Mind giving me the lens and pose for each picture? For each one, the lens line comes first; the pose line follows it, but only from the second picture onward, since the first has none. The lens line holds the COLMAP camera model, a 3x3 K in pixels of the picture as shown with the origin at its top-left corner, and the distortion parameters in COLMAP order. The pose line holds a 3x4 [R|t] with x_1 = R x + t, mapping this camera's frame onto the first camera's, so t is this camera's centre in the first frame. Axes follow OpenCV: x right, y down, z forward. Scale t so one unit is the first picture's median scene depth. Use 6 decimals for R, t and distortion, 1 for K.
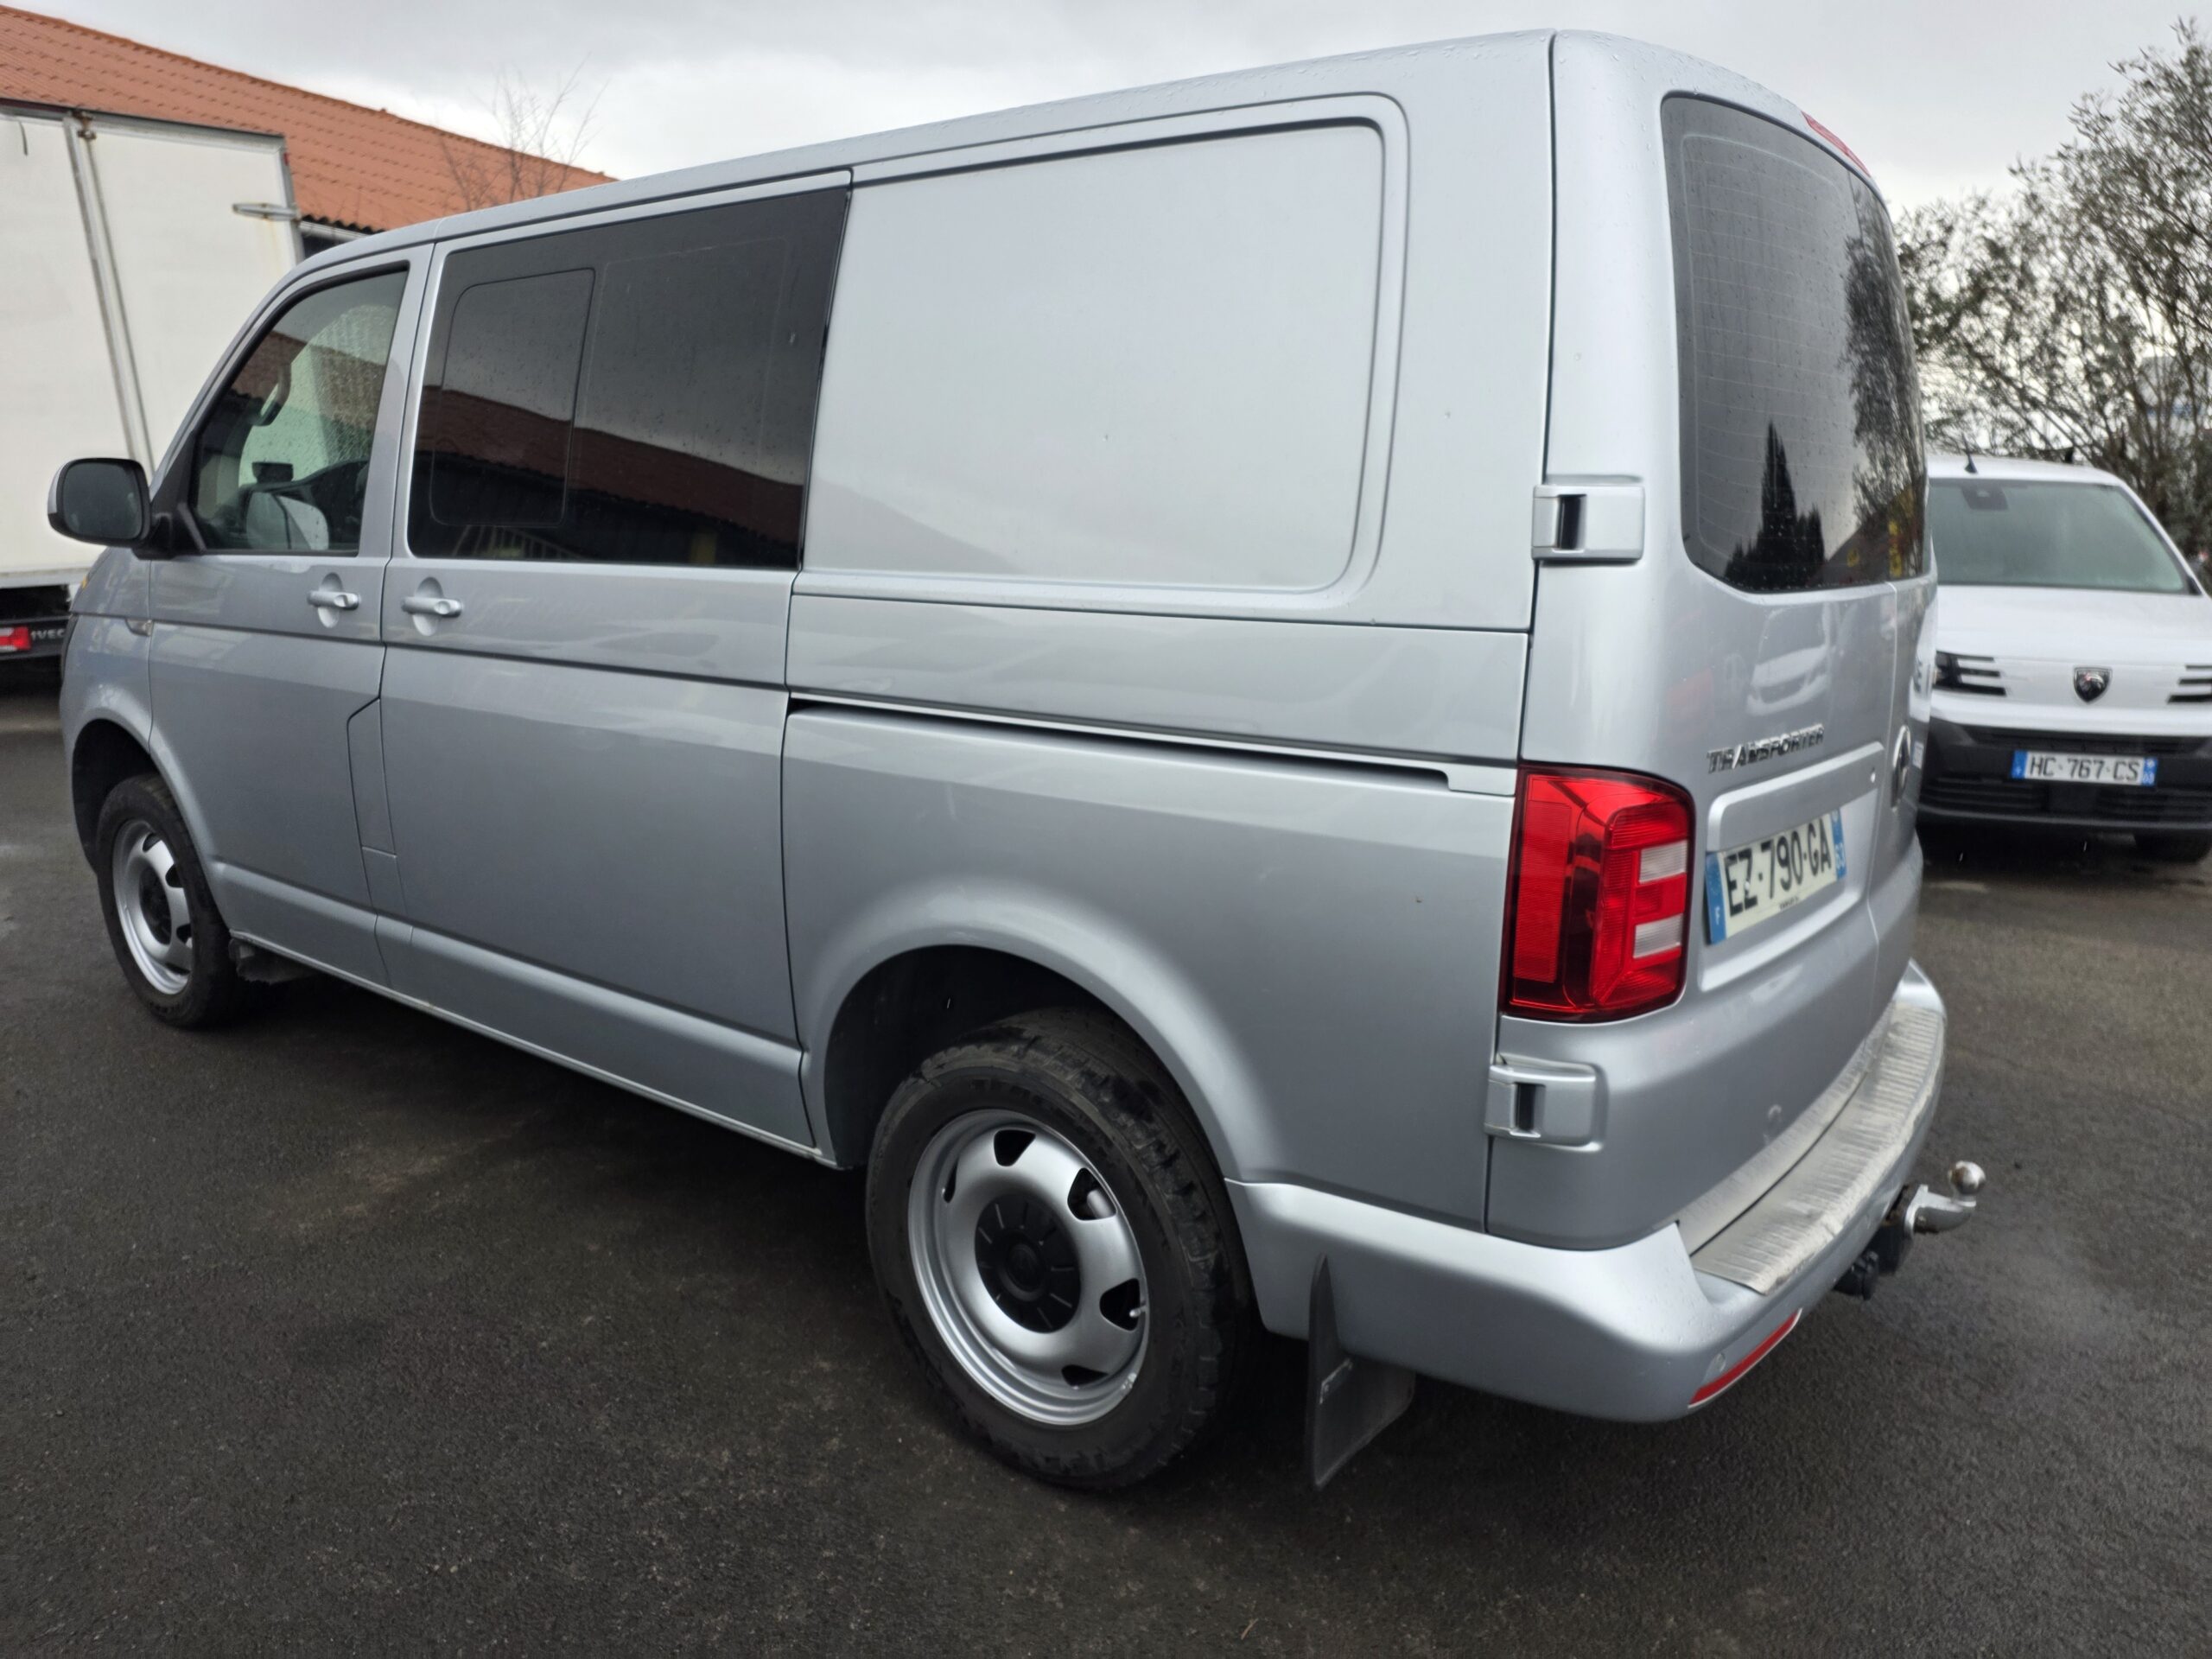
lens RADIAL K [[1443.1, 0, 1106.0], [0, 1443.1, 829.5], [0, 0, 1]] dist [0.115269, -0.114807]
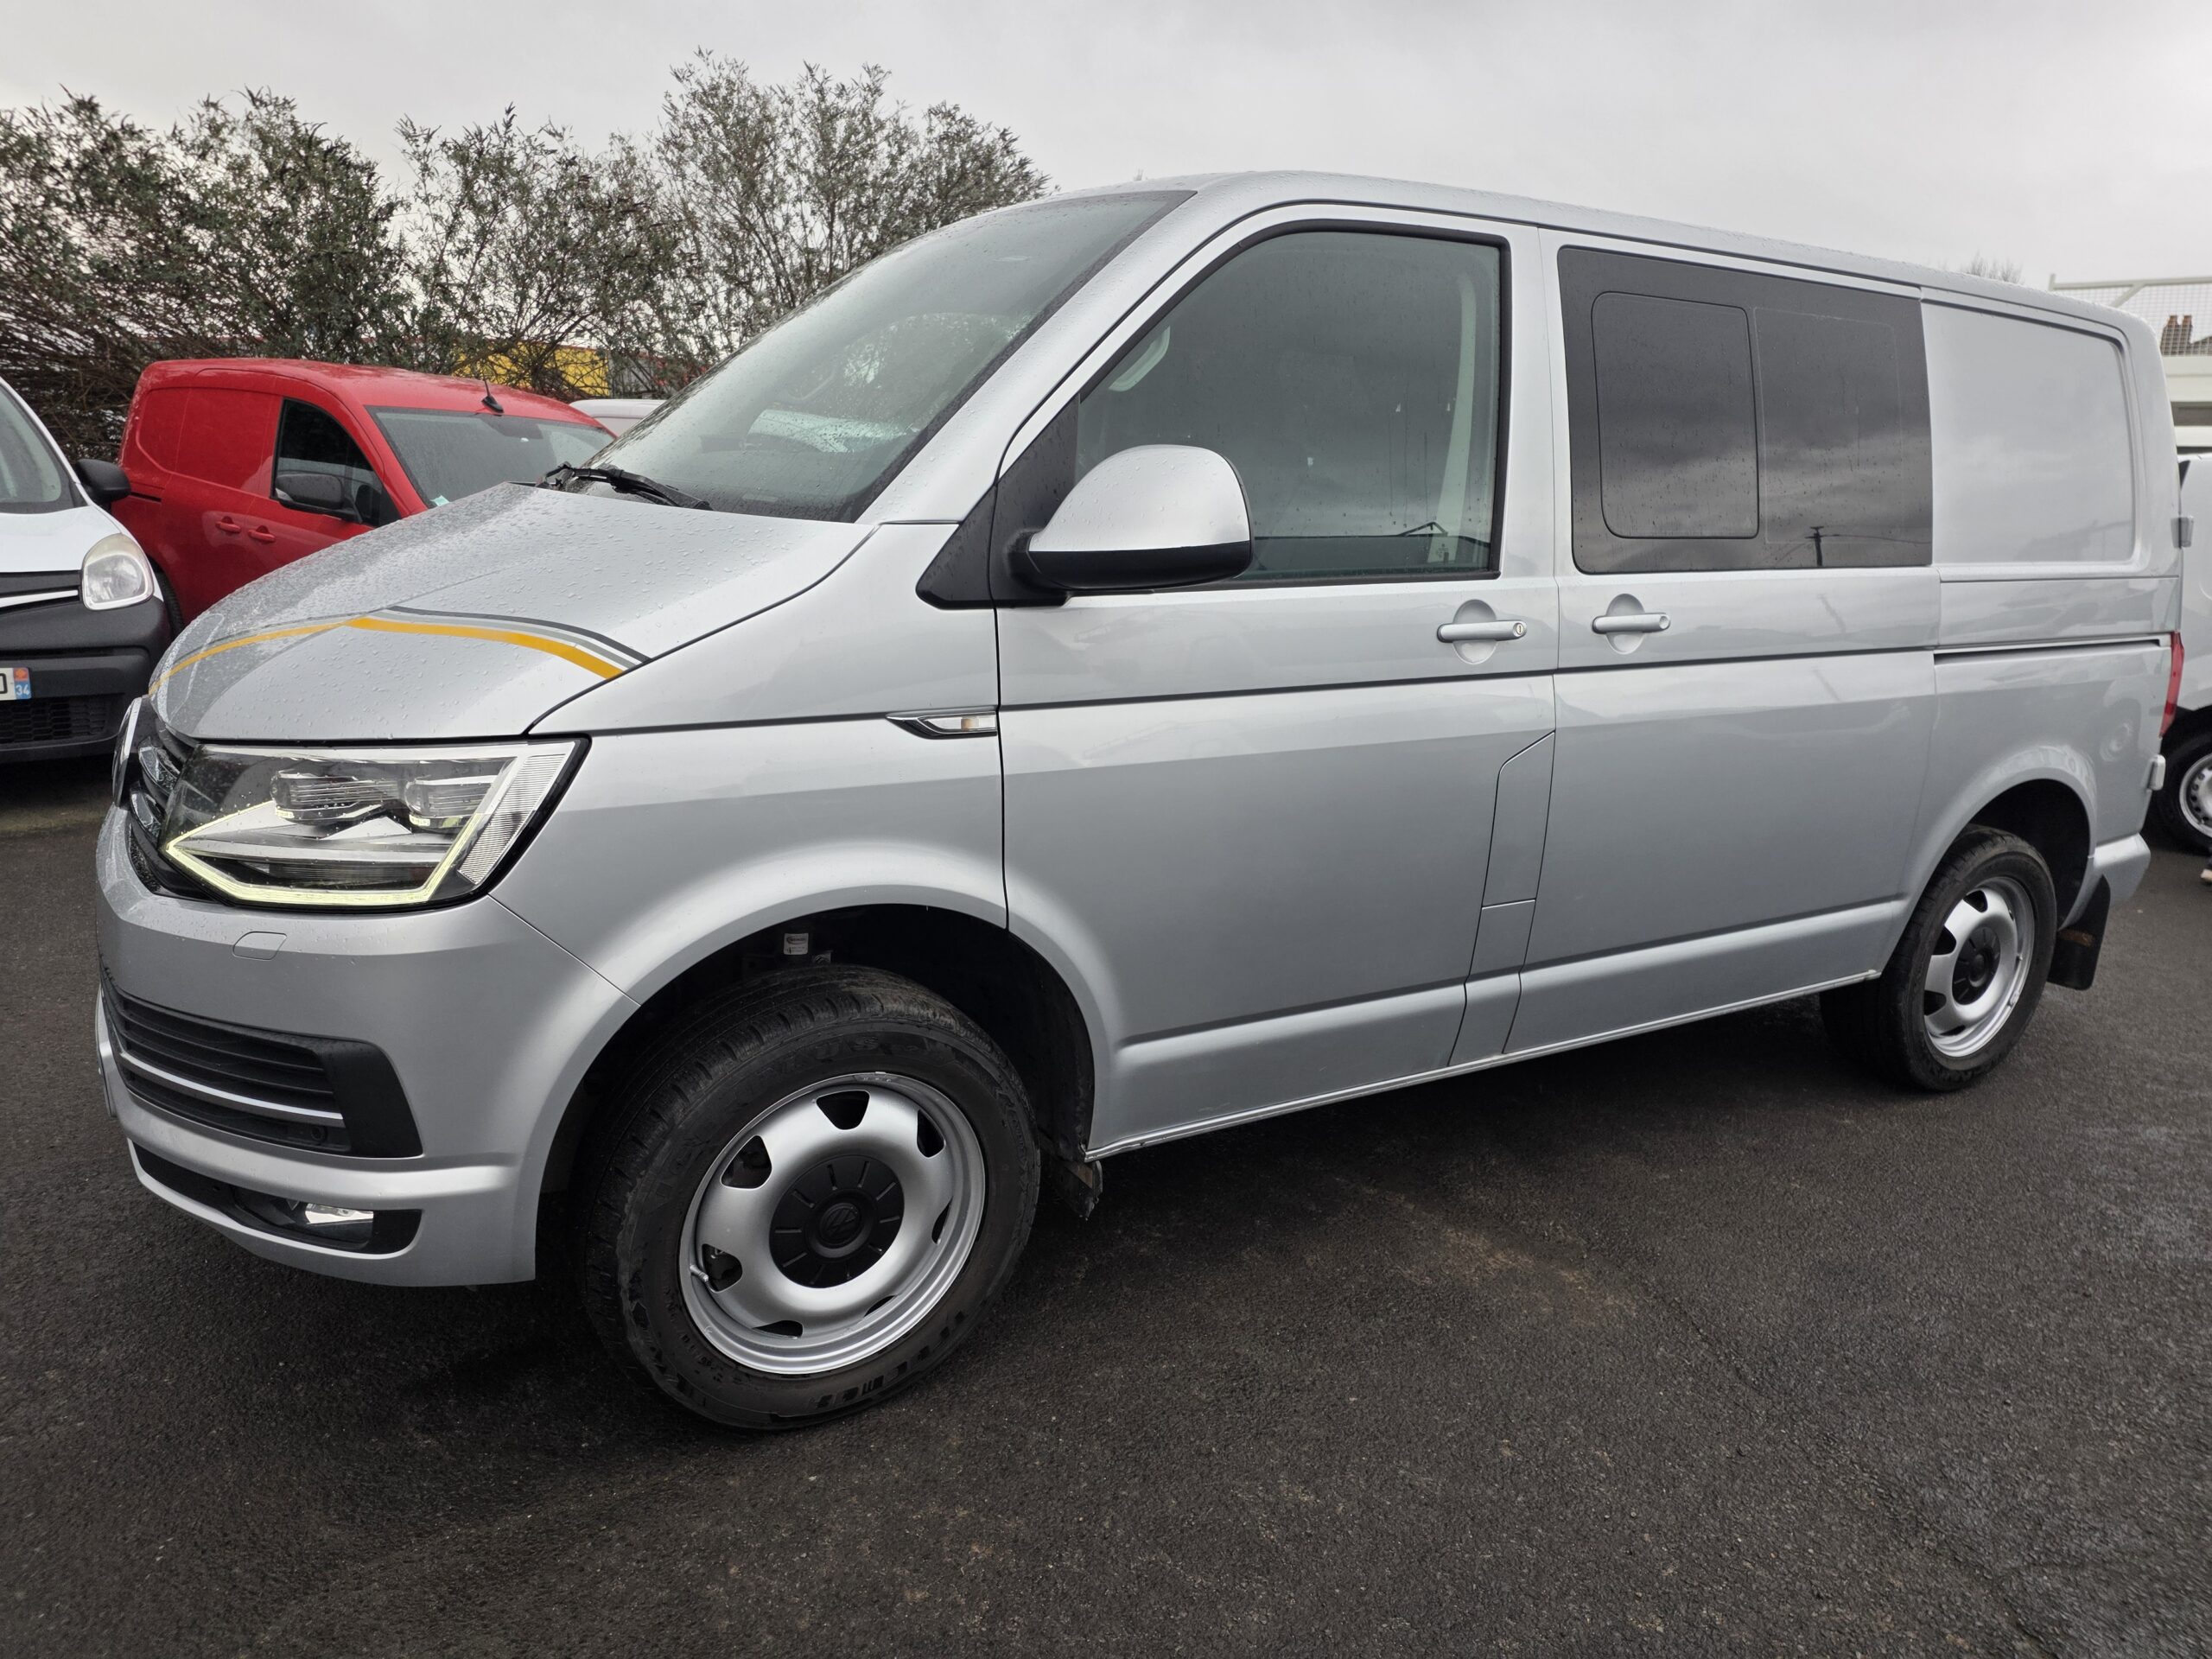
lens RADIAL K [[1443.1, 0, 1106.0], [0, 1443.1, 829.5], [0, 0, 1]] dist [0.115269, -0.114807]
pose [[0.372357, -0.216131, 0.902573, -1.908878], [0.159876, 0.972906, 0.167016, -0.300990], [-0.914216, 0.082110, 0.396822, 1.199396]]
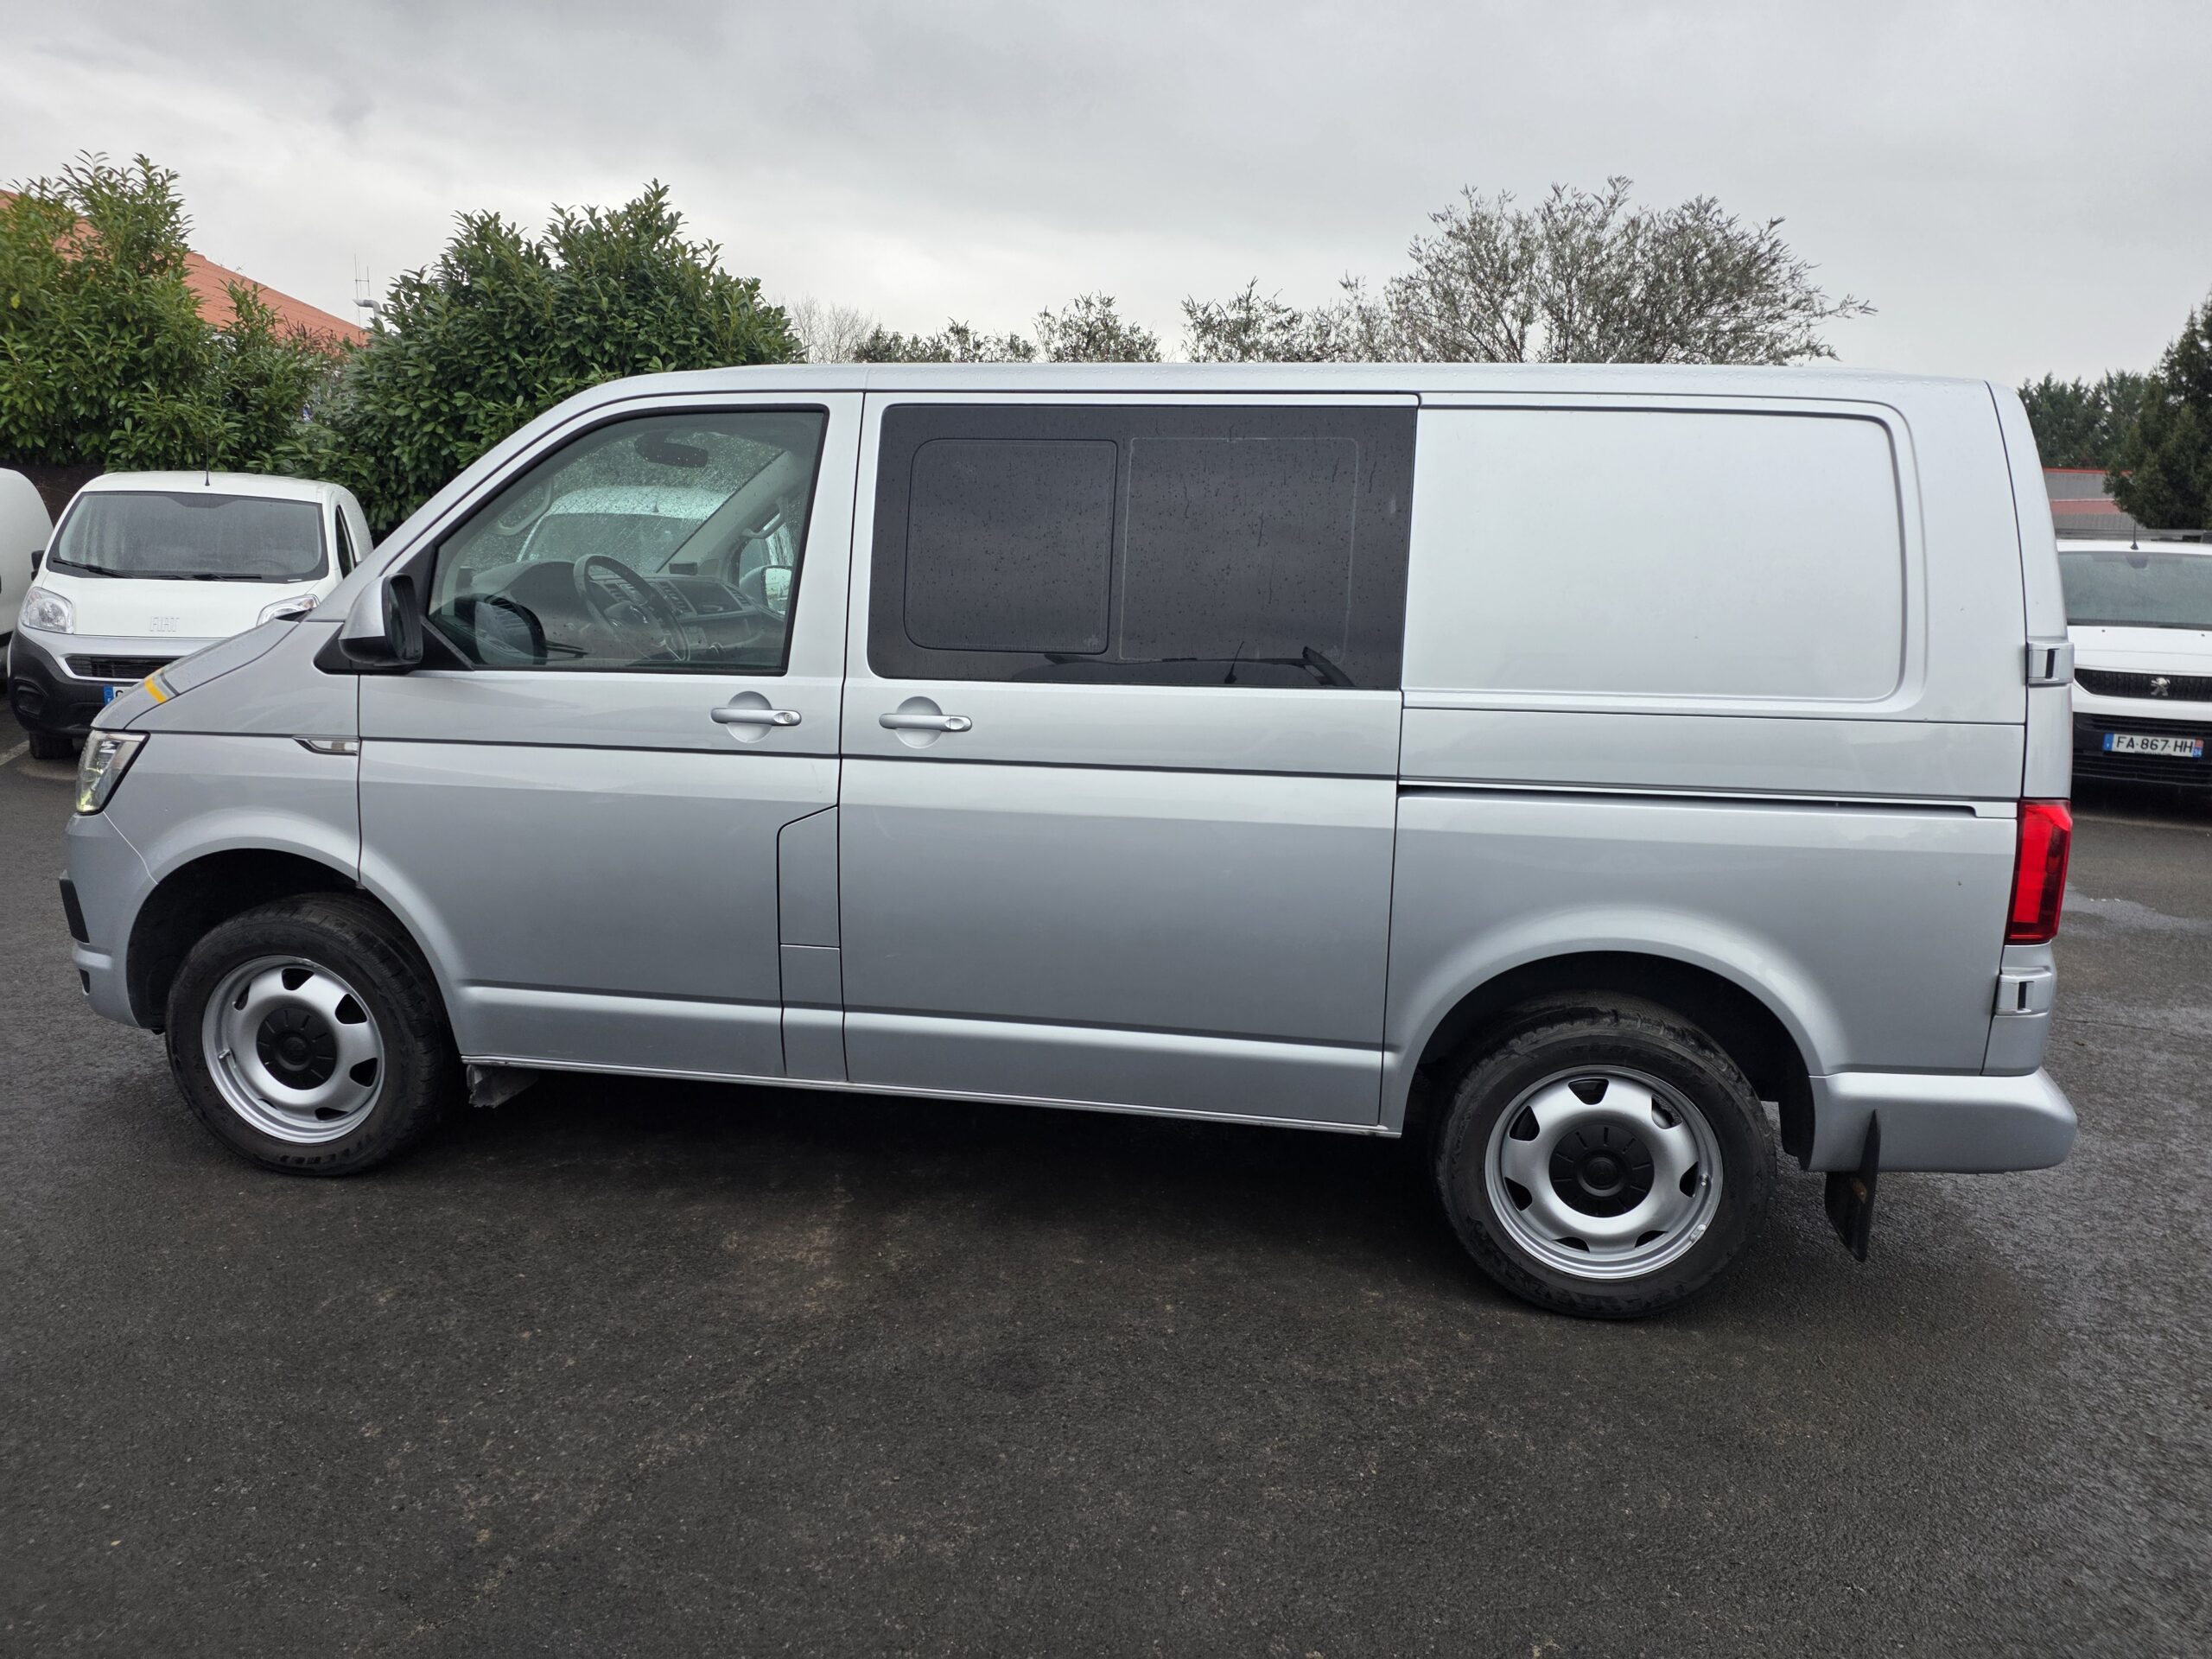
lens RADIAL K [[1443.1, 0, 1106.0], [0, 1443.1, 829.5], [0, 0, 1]] dist [0.115269, -0.114807]
pose [[0.887736, -0.084106, 0.452604, -1.069753], [0.086440, 0.996135, 0.015566, -0.094526], [-0.452164, 0.025304, 0.891576, -0.062295]]
